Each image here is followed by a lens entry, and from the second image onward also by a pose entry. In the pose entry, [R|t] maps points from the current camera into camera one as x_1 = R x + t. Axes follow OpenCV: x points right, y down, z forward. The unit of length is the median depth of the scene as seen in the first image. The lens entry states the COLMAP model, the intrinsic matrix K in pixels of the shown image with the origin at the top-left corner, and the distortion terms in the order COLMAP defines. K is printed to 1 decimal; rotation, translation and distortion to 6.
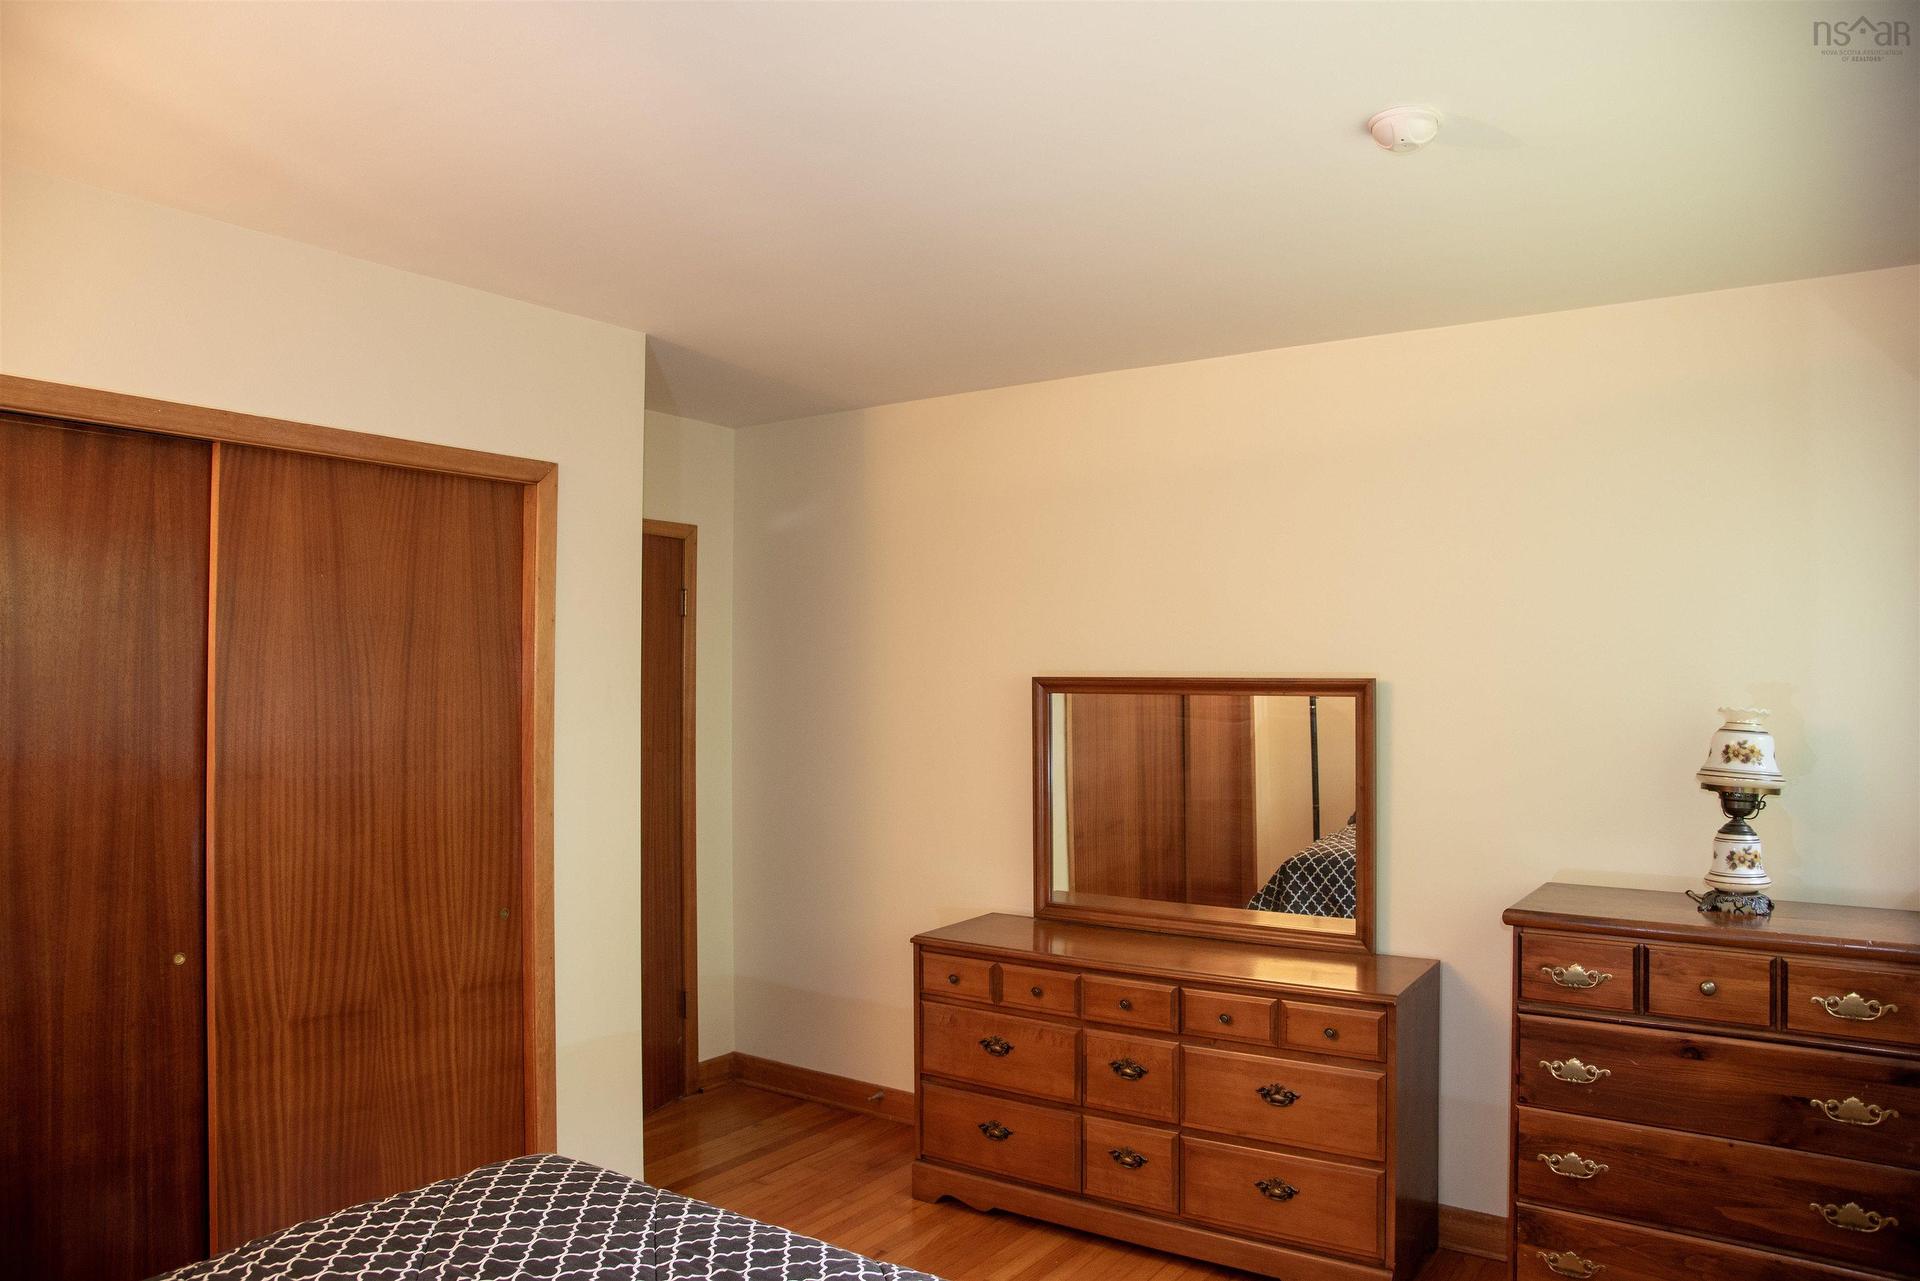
lens RADIAL K [[1309.7, 0, 960.0], [0, 1309.7, 640.5], [0, 0, 1]] dist [-0.118314, 0.060586]
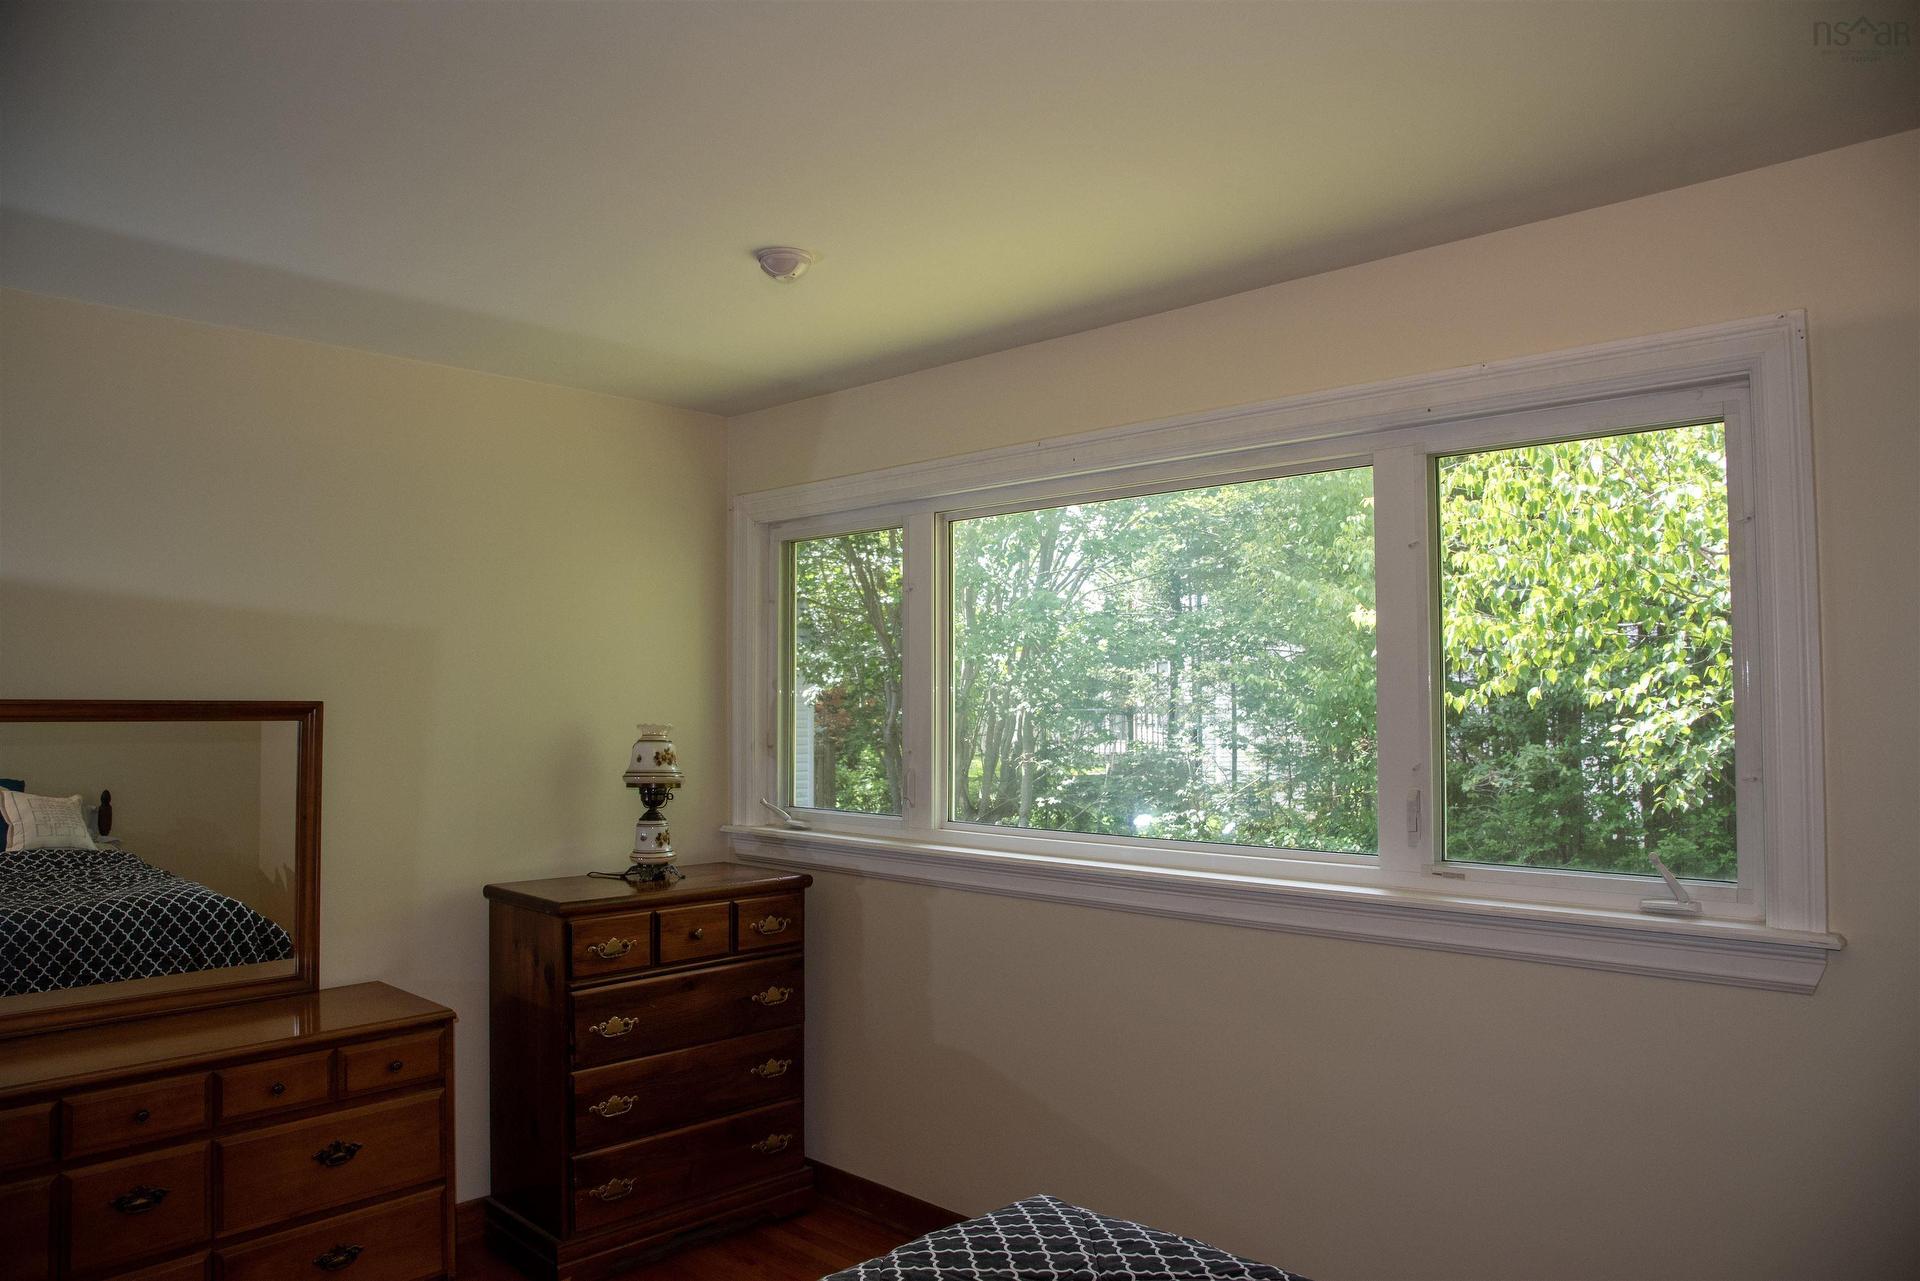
lens RADIAL K [[1309.7, 0, 960.0], [0, 1309.7, 640.5], [0, 0, 1]] dist [-0.118314, 0.060586]
pose [[0.155451, 0.041688, 0.986964, -0.660156], [-0.022238, 0.999004, -0.038694, 0.012770], [-0.987593, -0.015933, 0.156223, 0.473150]]
